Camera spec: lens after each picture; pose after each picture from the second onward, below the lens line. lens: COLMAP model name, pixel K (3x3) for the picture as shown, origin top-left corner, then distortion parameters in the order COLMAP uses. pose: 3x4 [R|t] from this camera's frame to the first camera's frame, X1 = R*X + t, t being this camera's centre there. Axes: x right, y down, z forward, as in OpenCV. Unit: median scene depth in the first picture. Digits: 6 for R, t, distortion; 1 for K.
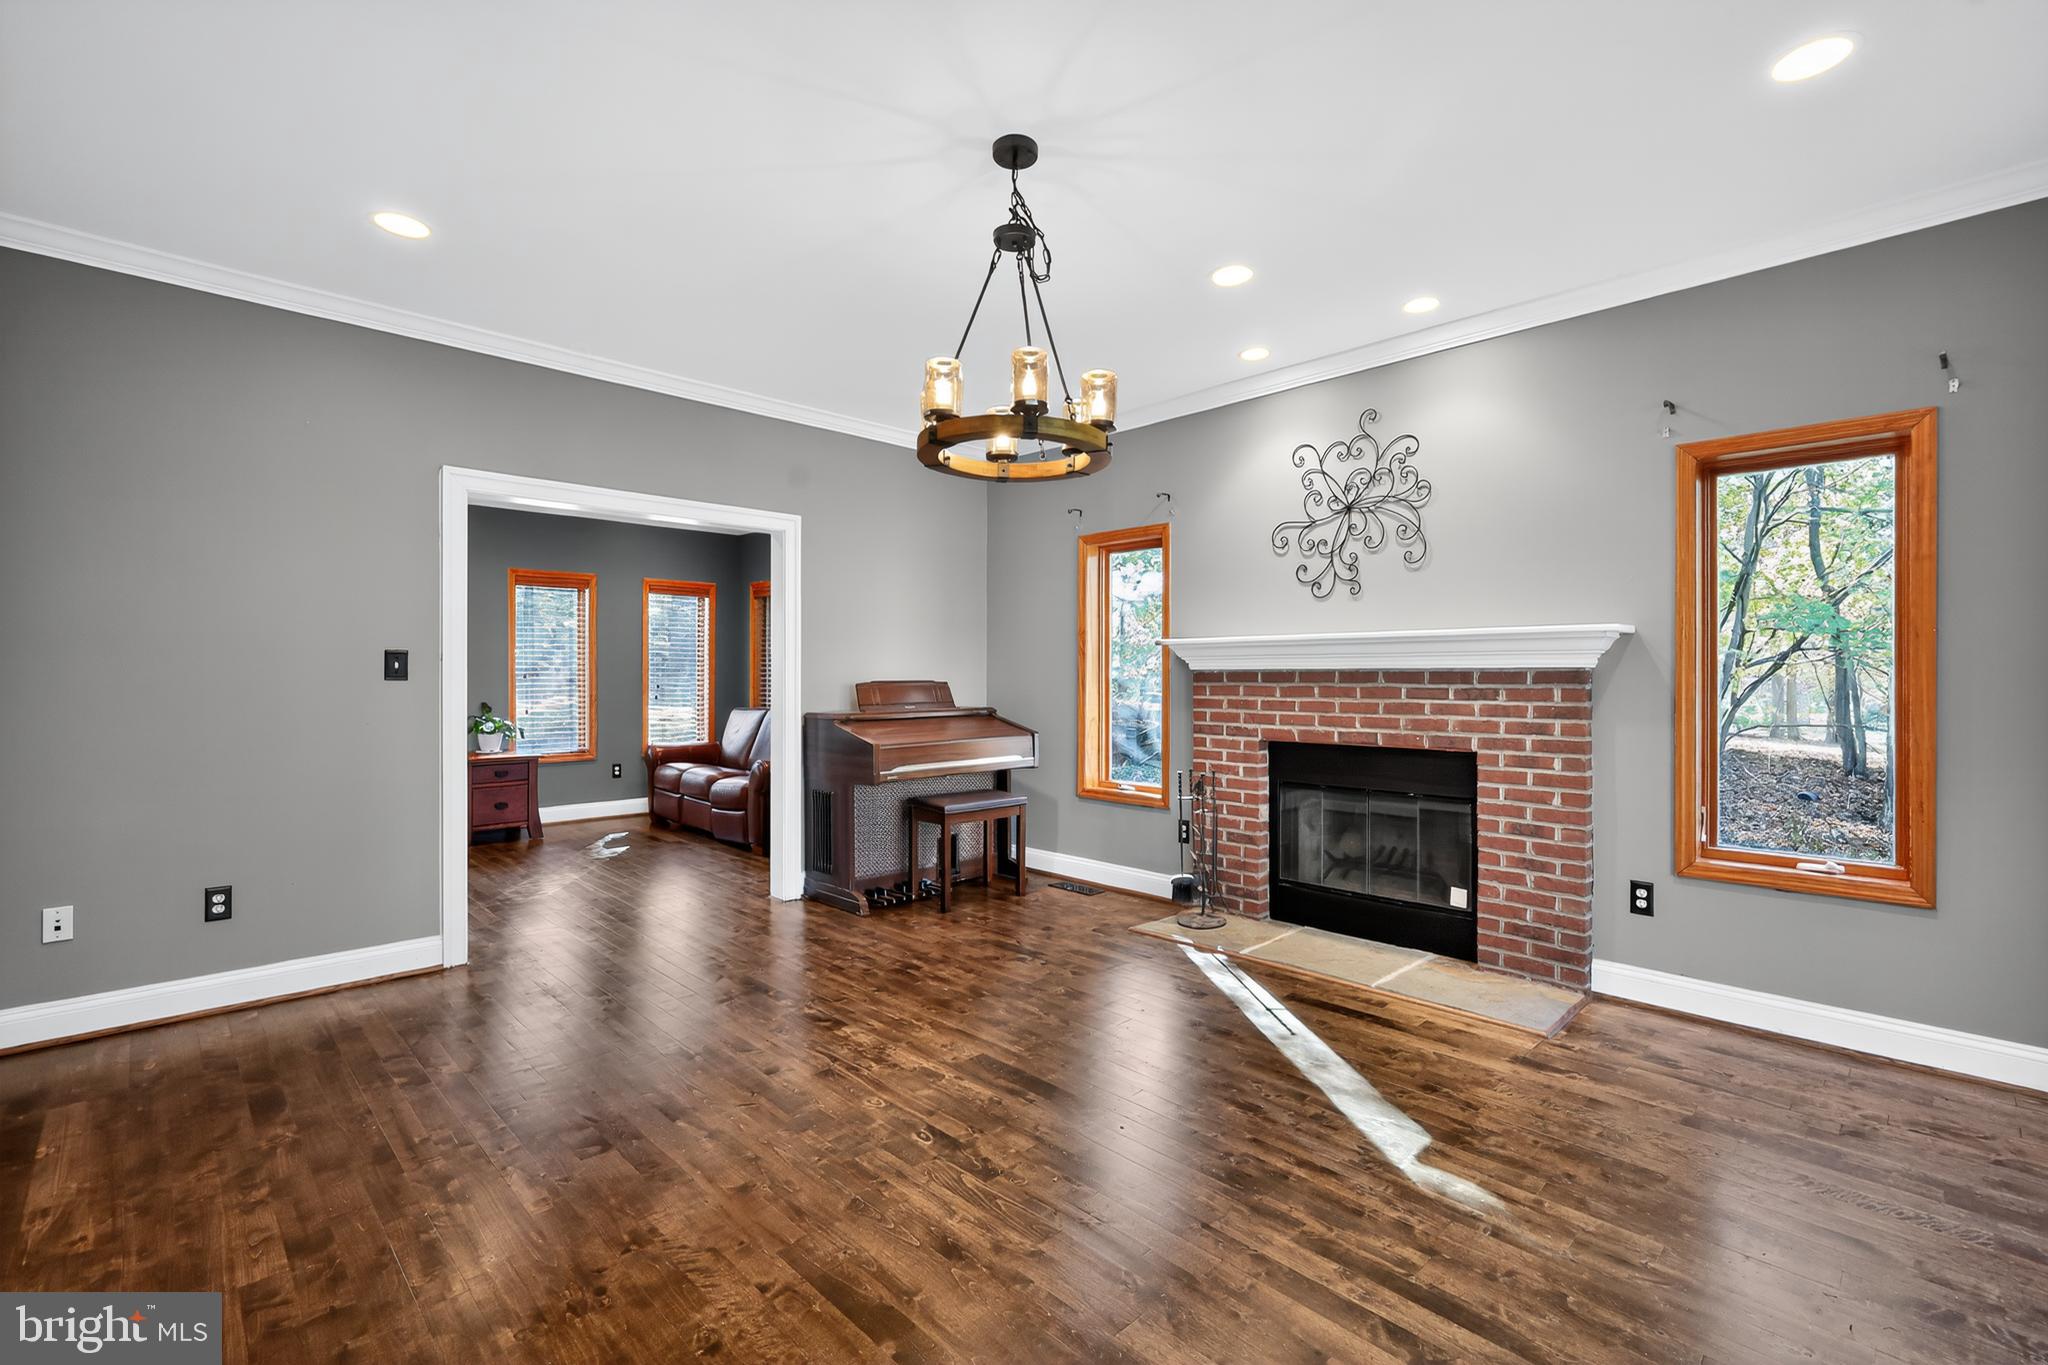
lens RADIAL K [[891.6, 0, 1028.8], [0, 891.6, 673.6], [0, 0, 1]] dist [0.003447, 0.000682]
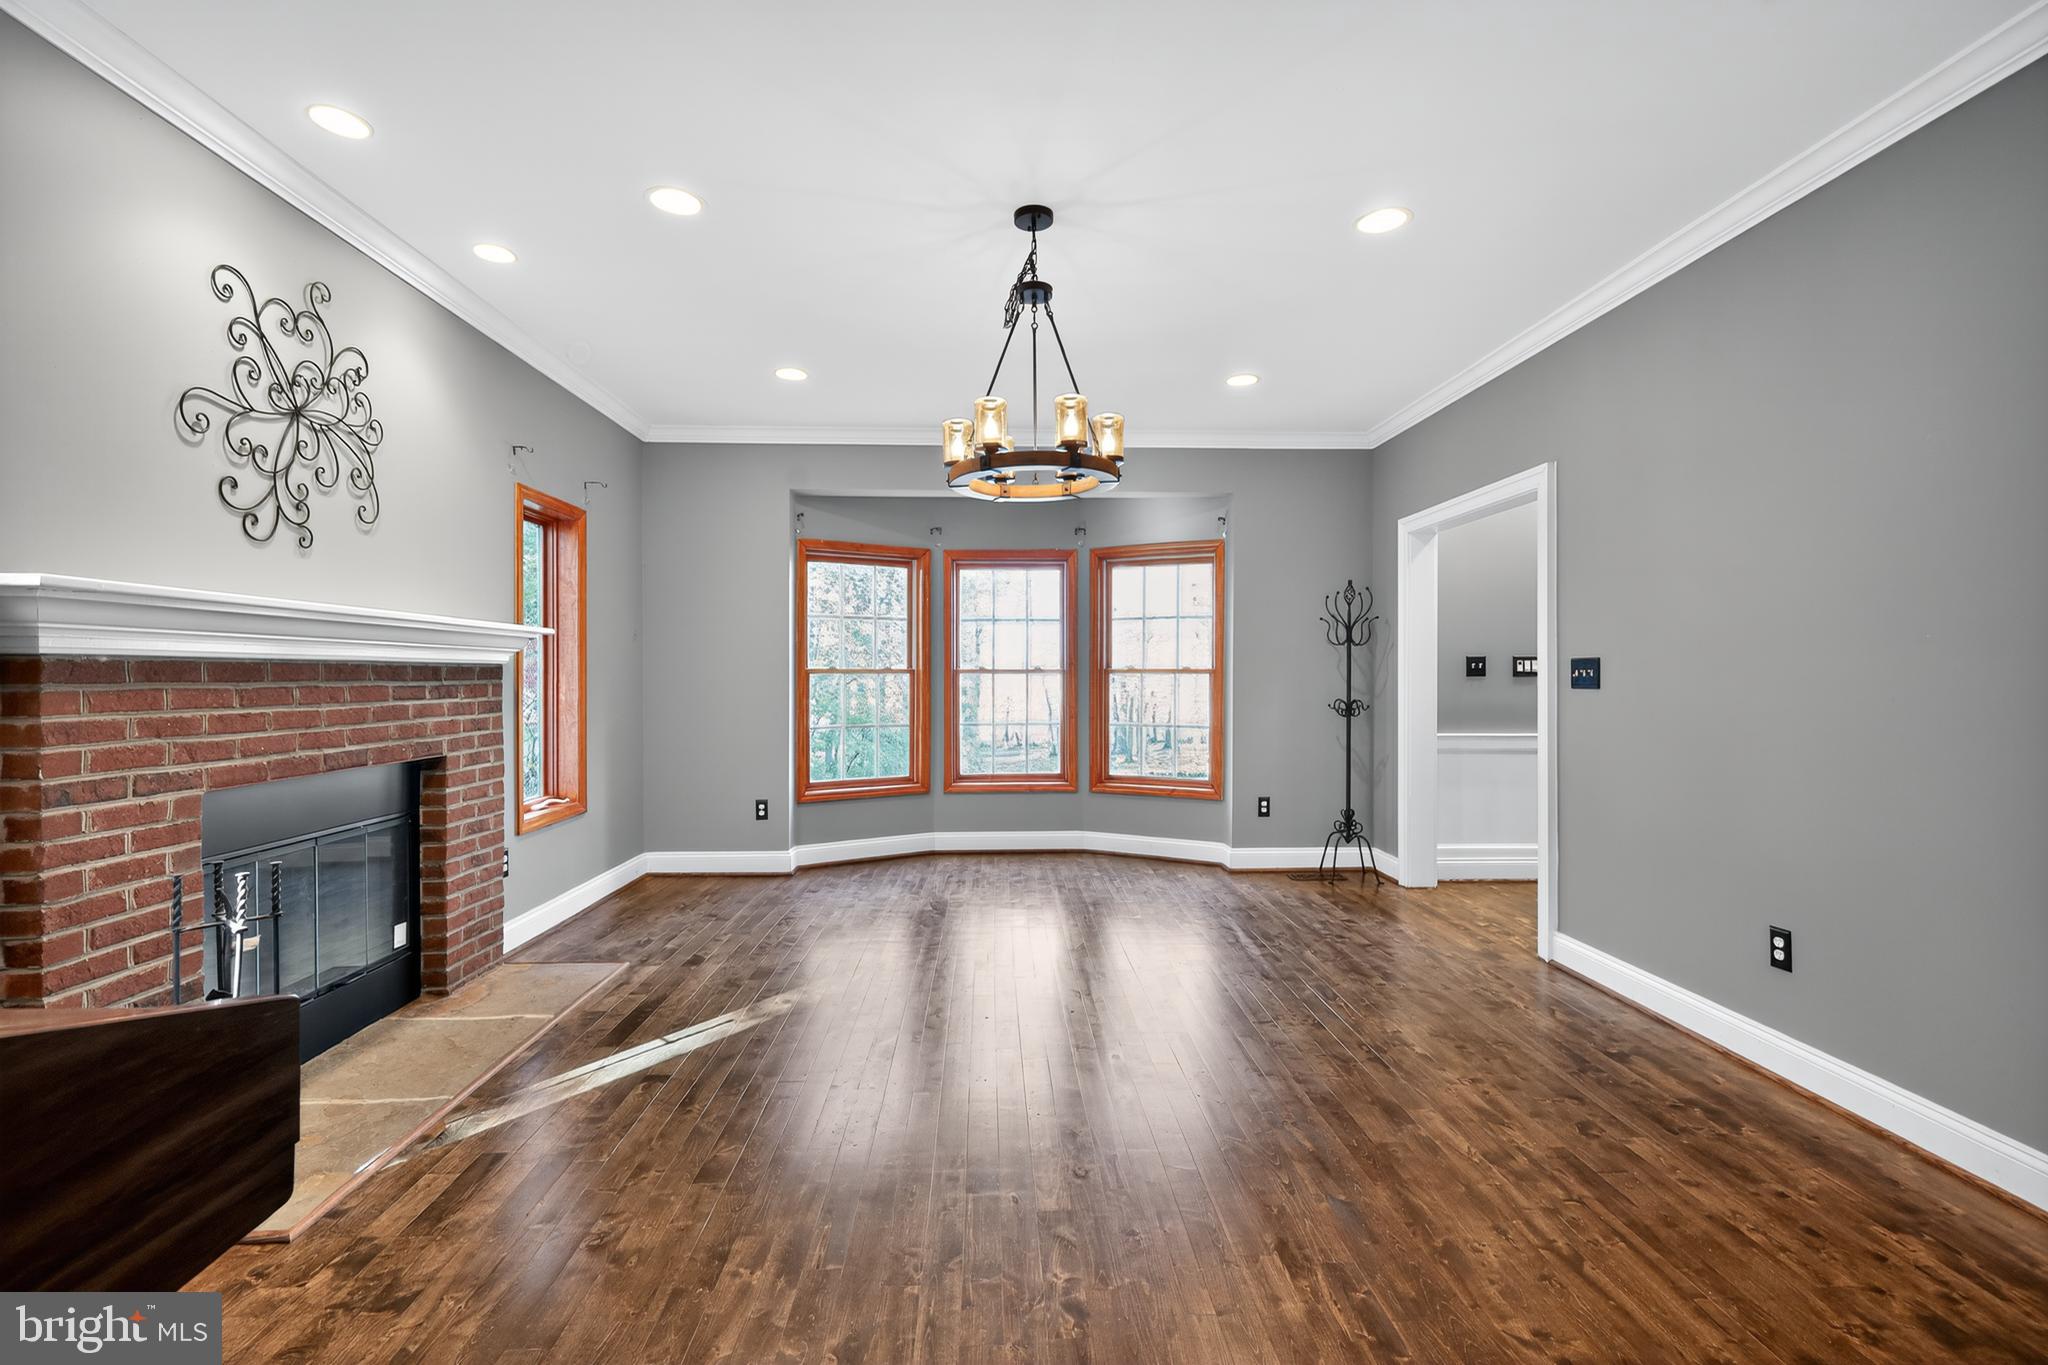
lens RADIAL K [[891.6, 0, 1020.6], [0, 891.6, 687.0], [0, 0, 1]] dist [0.003447, 0.000682]
pose [[-0.743194, -0.006269, 0.669047, -0.549383], [0.000708, 0.999948, 0.010156, 0.009650], [-0.669076, 0.008021, -0.743151, 1.319467]]
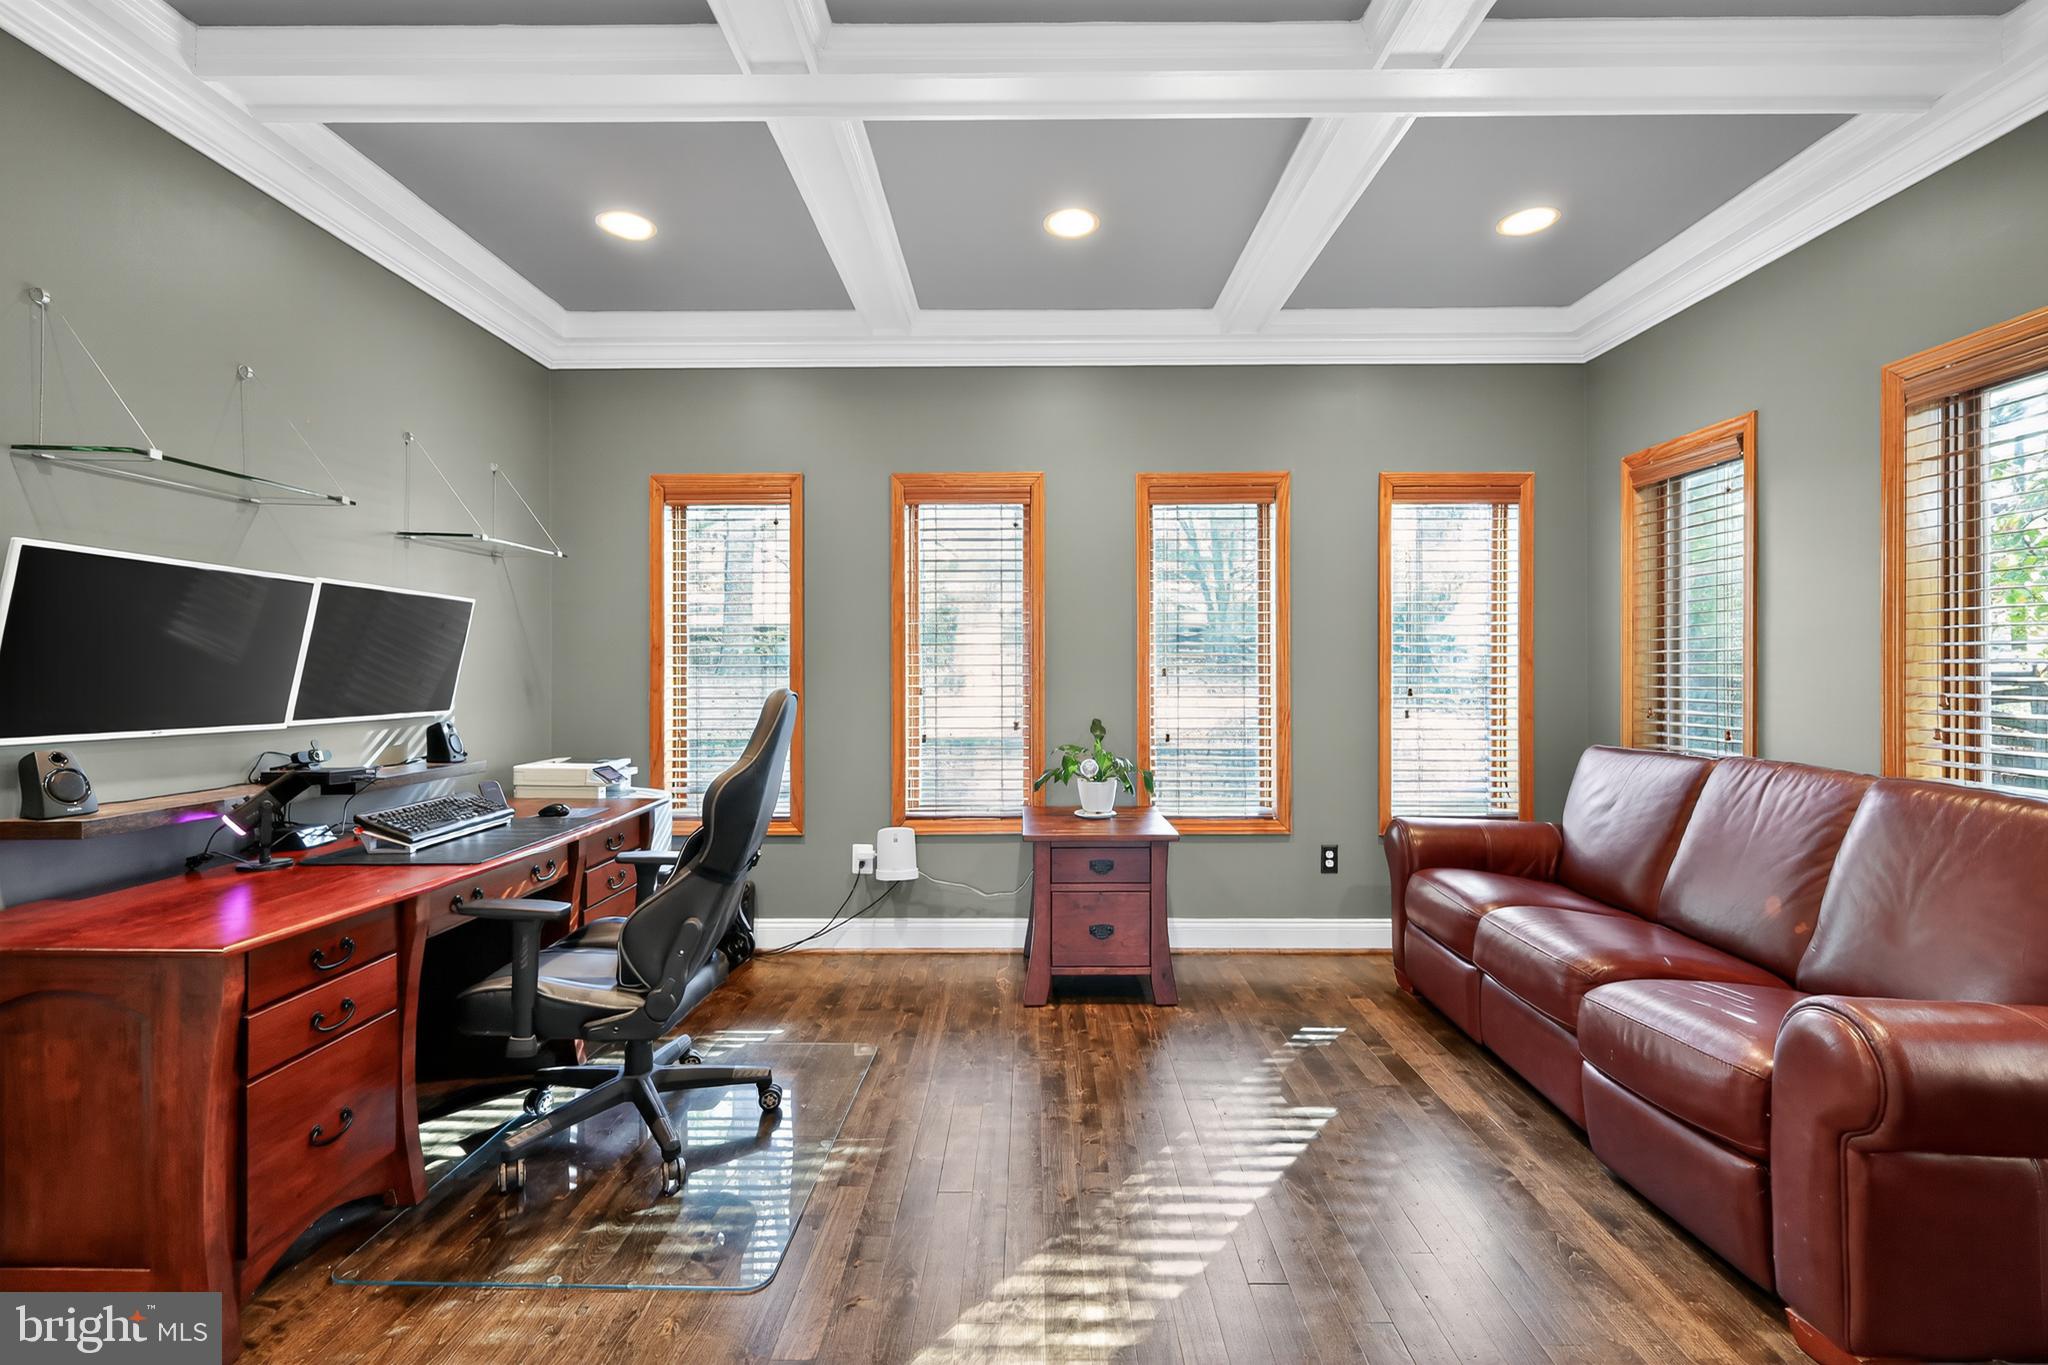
lens RADIAL K [[891.6, 0, 1028.5], [0, 891.6, 667.4], [0, 0, 1]] dist [0.003447, 0.000682]
pose [[0.703902, 0.006157, -0.710270, -0.120163], [0.002479, 0.999935, 0.011125, -0.002236], [0.710292, -0.009592, 0.703841, 0.280305]]
